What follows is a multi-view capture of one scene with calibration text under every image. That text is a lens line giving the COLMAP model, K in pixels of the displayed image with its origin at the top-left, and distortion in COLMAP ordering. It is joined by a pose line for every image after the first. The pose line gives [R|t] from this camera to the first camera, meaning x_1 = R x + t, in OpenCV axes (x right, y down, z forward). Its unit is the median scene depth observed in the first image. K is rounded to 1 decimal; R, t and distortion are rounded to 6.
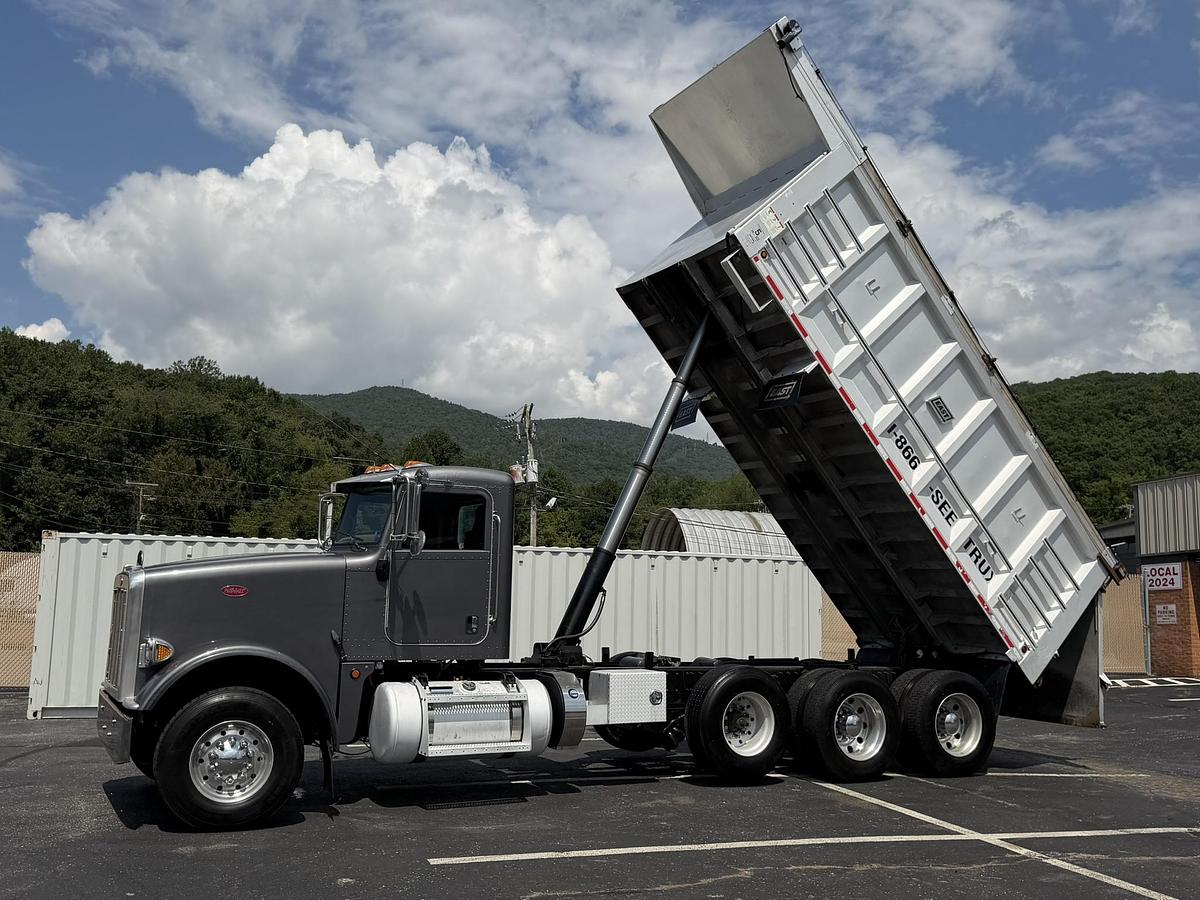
lens RADIAL K [[1138.1, 0, 591.5], [0, 1138.1, 446.7], [0, 0, 1]] dist [0.172933, -0.327913]
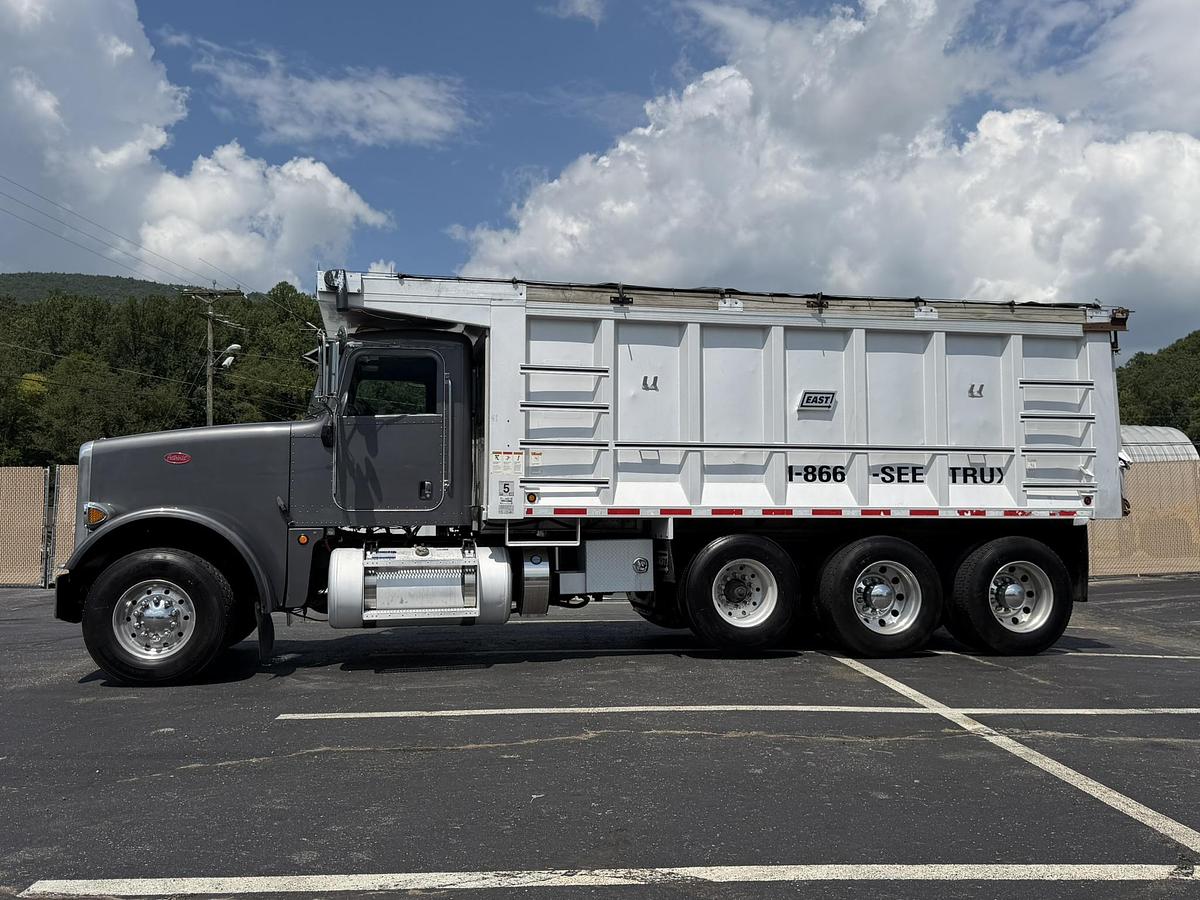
lens RADIAL K [[1045.2, 0, 600.0], [0, 1045.2, 450.0], [0, 0, 1]] dist [0.147834, -0.269533]
pose [[0.963685, -0.040269, -0.263987, 0.234705], [0.056715, 0.996876, 0.054974, 0.069480], [0.260949, -0.067949, 0.962958, 0.158711]]
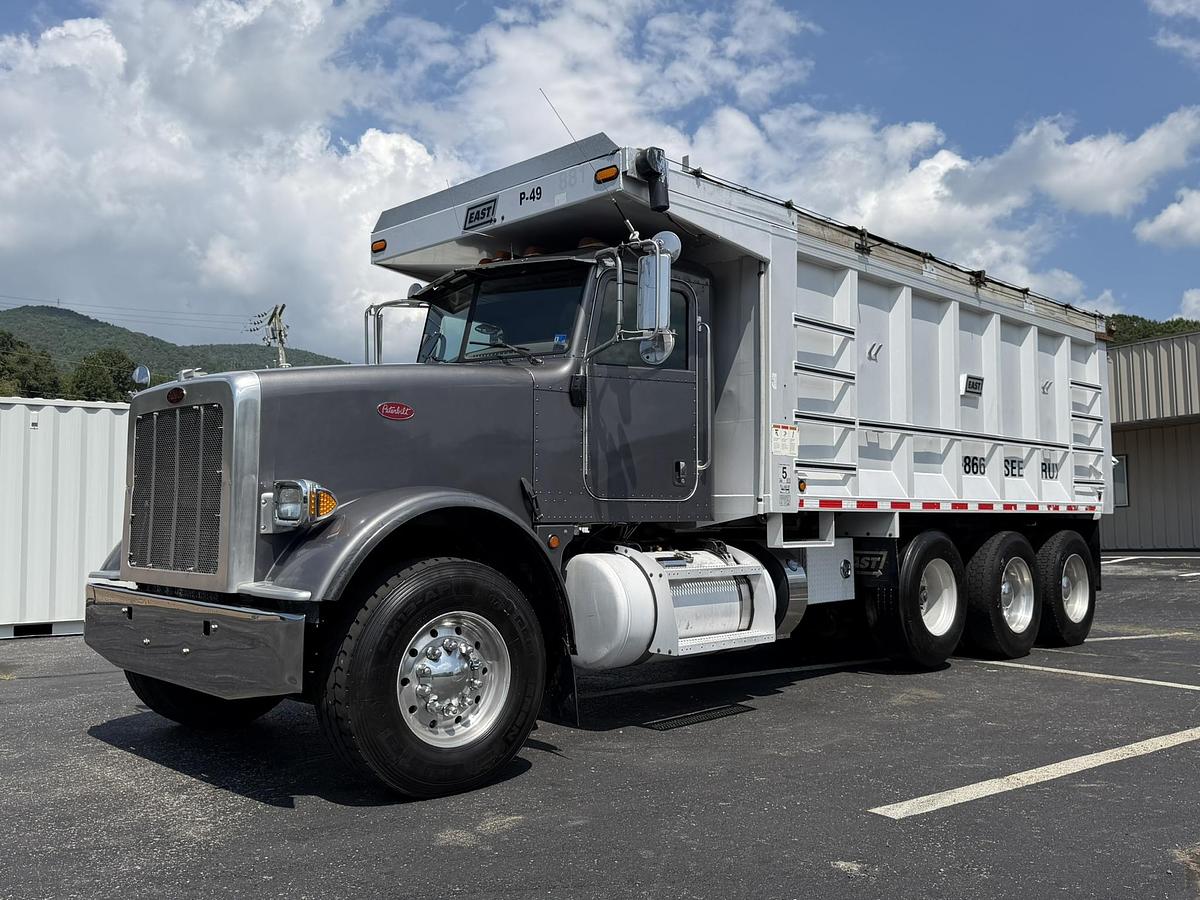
lens RADIAL K [[1038.0, 0, 594.9], [0, 1038.0, 455.1], [0, 0, 1]] dist [0.142901, -0.277589]
pose [[0.953437, -0.006444, 0.301523, -0.298827], [-0.016263, 0.997219, 0.072736, 0.084223], [-0.301153, -0.074253, 0.950681, 0.345920]]
